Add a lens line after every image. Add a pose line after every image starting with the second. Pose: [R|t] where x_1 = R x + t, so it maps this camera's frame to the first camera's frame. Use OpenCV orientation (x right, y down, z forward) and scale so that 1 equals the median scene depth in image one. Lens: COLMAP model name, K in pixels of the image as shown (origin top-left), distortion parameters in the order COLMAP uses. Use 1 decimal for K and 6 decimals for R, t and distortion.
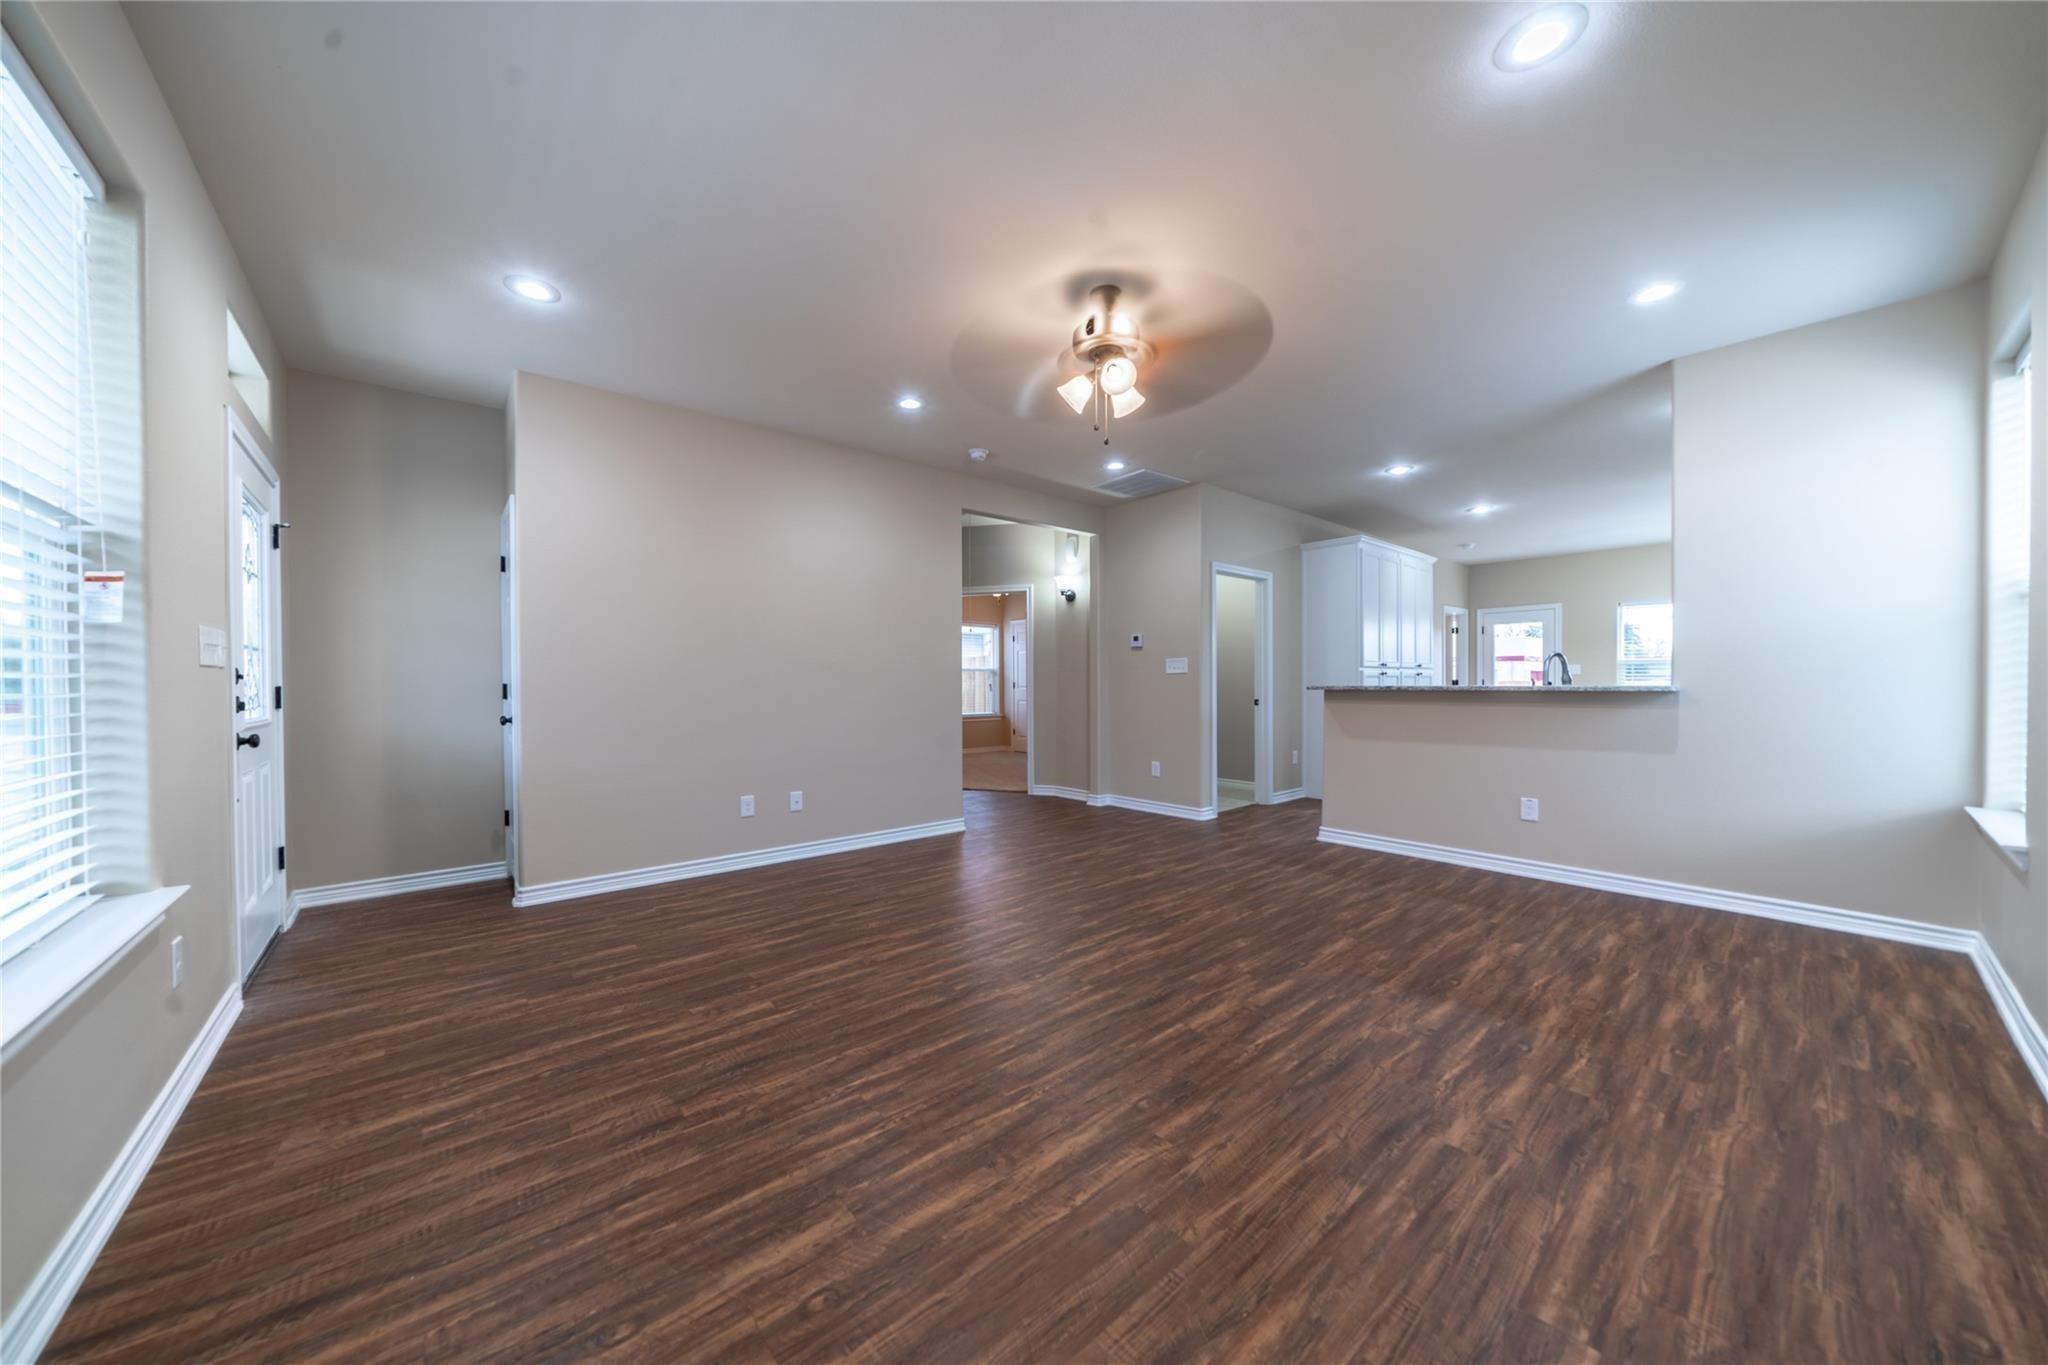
lens RADIAL K [[696.5, 0, 1017.2], [0, 696.5, 693.7], [0, 0, 1]] dist [-0.010935, 0.001628]
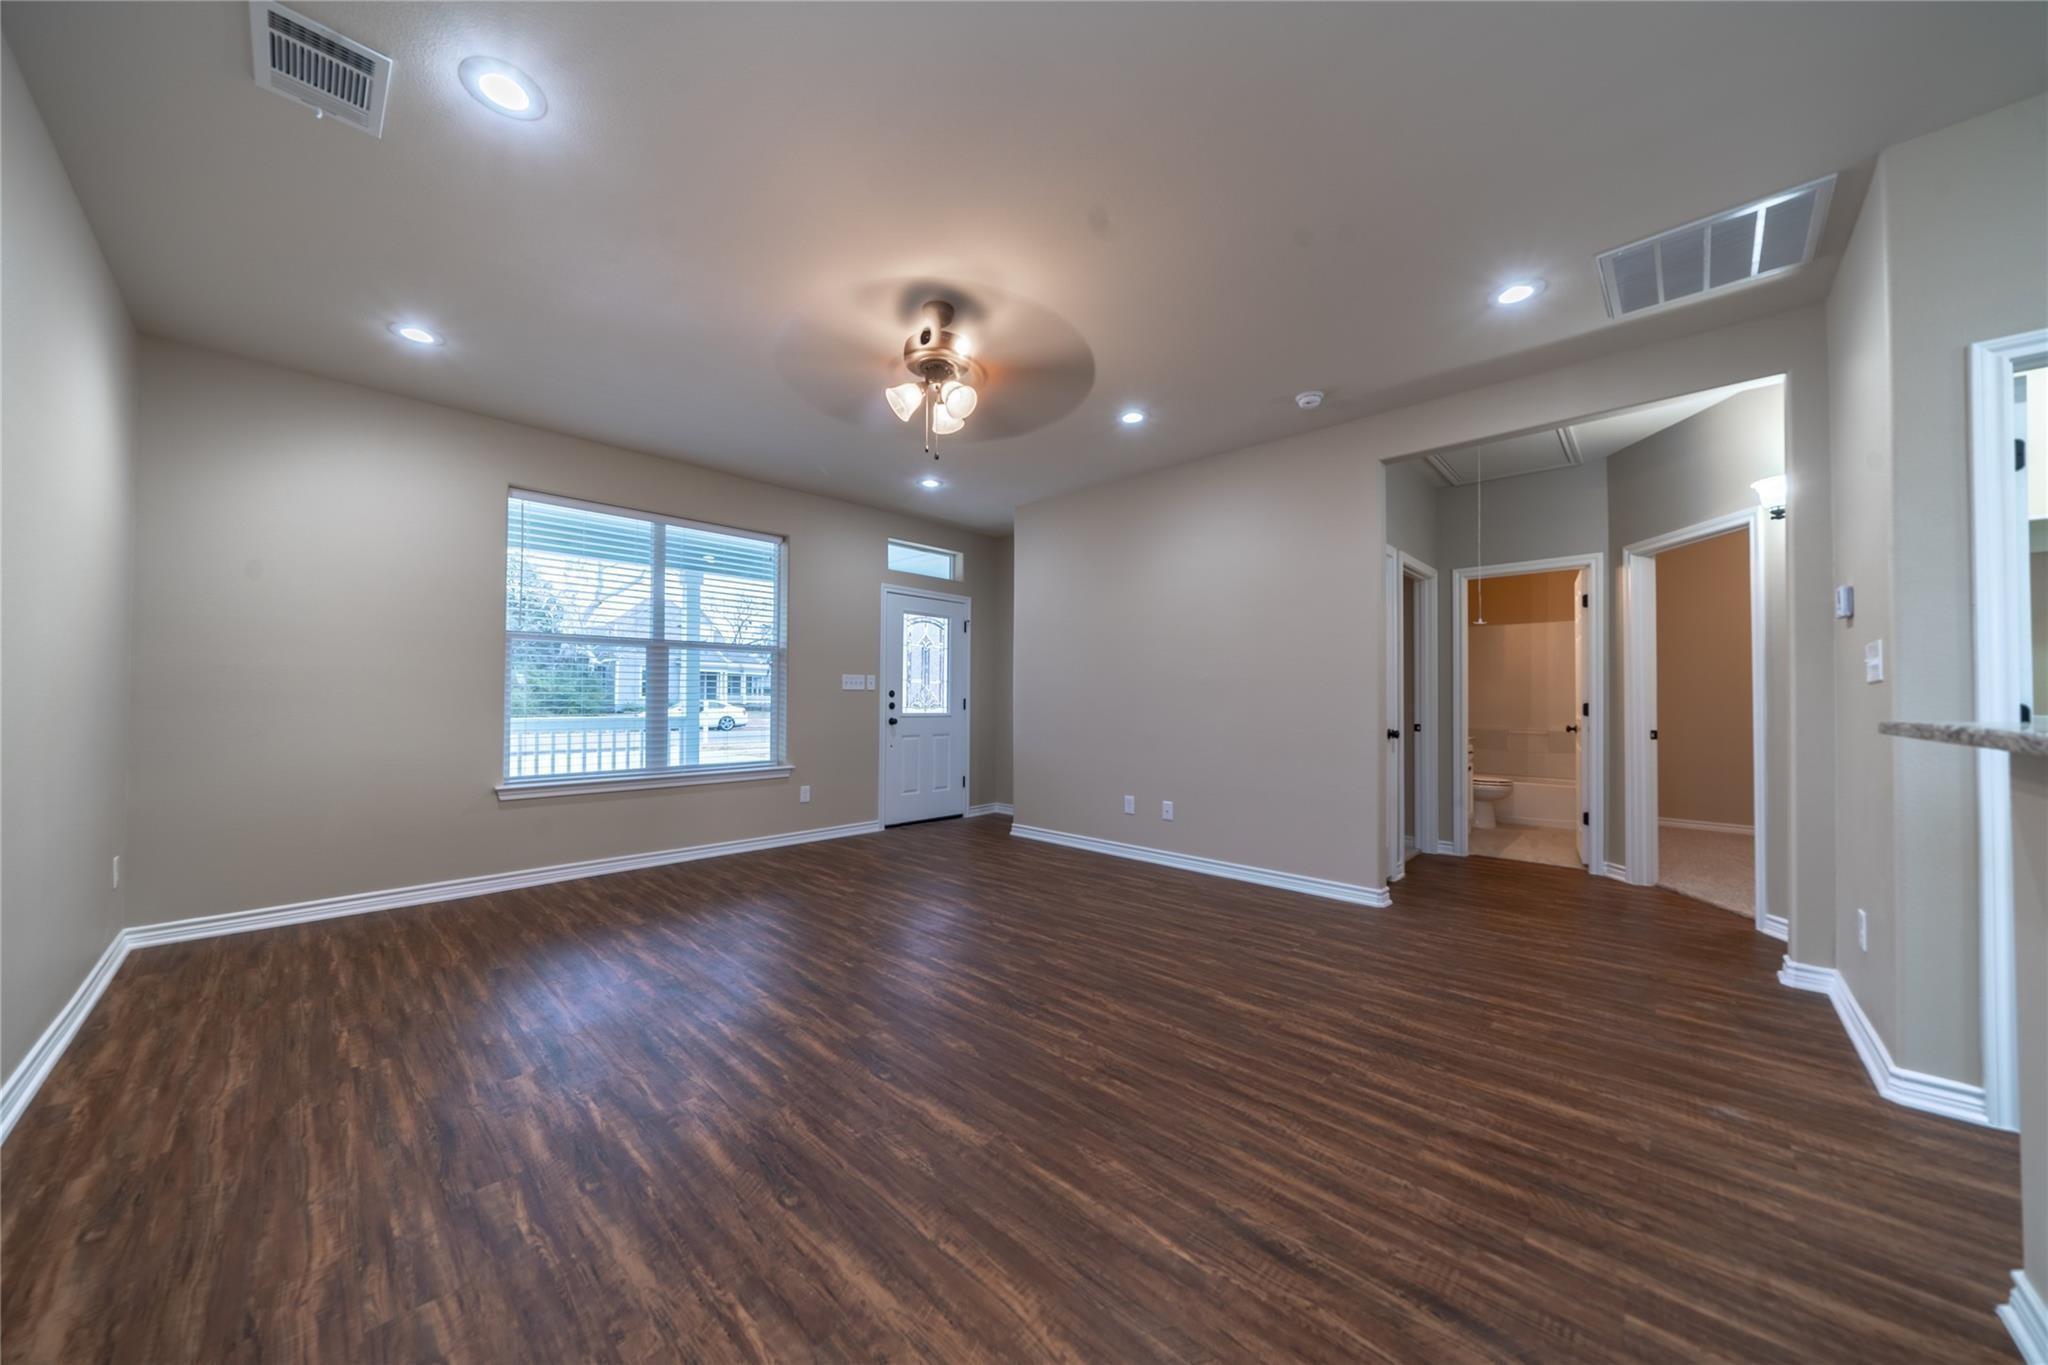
lens RADIAL K [[696.5, 0, 998.6], [0, 696.5, 715.1], [0, 0, 1]] dist [-0.010935, 0.001628]
pose [[0.086631, 0.028759, -0.995825, 1.353922], [-0.024331, 0.999346, 0.026744, -0.026527], [0.995943, 0.021913, 0.087274, 1.229029]]
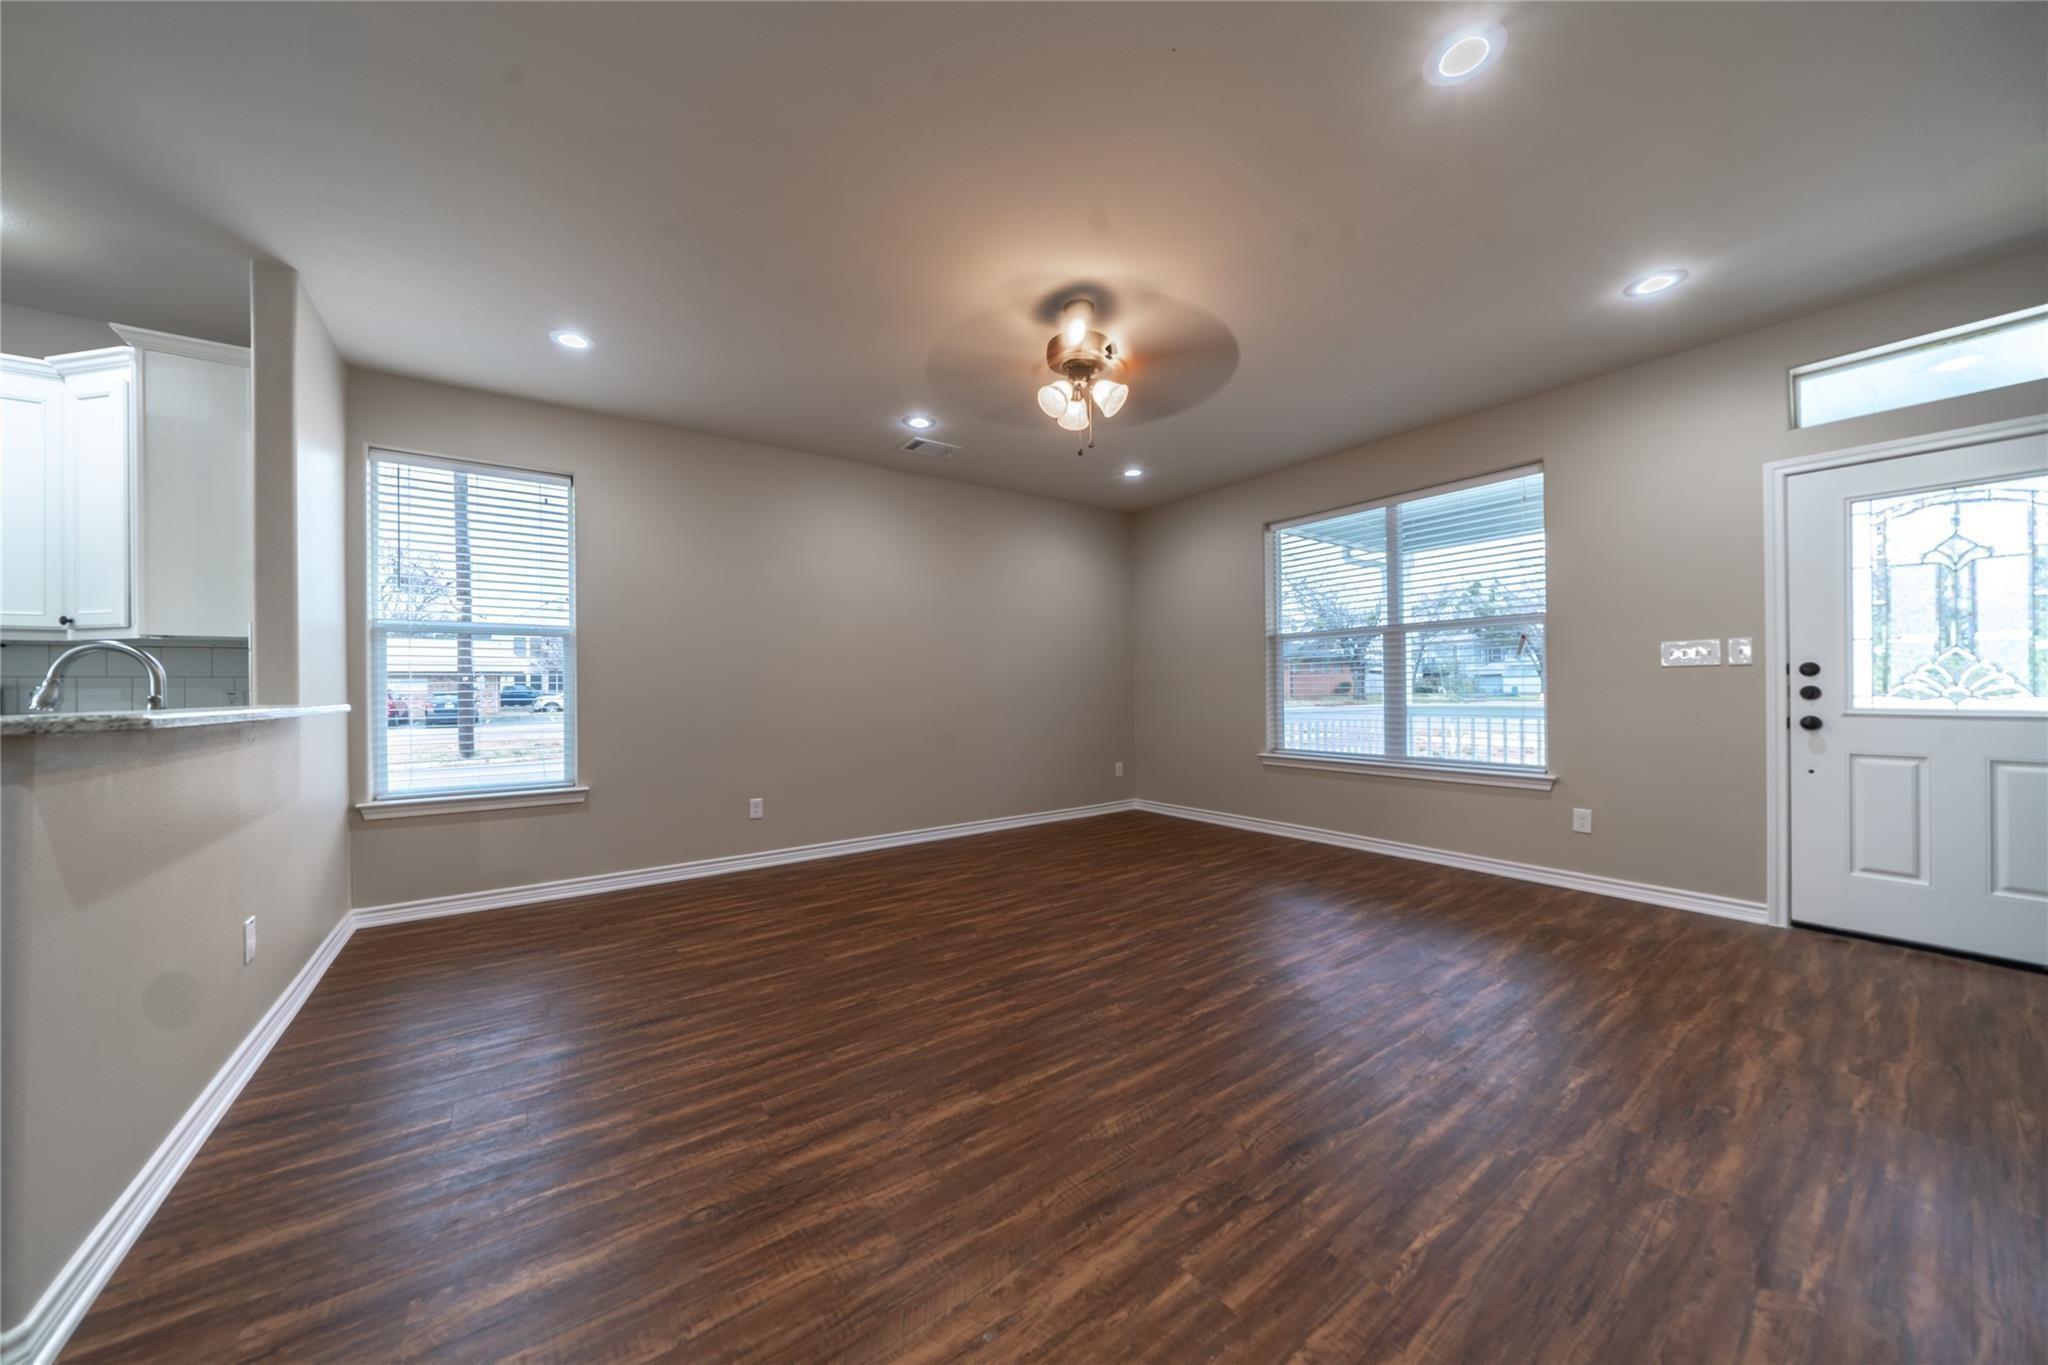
lens RADIAL K [[696.5, 0, 1015.0], [0, 696.5, 697.3], [0, 0, 1]] dist [-0.010935, 0.001628]
pose [[-0.996040, 0.016613, 0.087345, 0.172866], [0.019178, 0.999407, 0.028605, -0.039536], [-0.086818, 0.030167, -0.995767, 2.472088]]
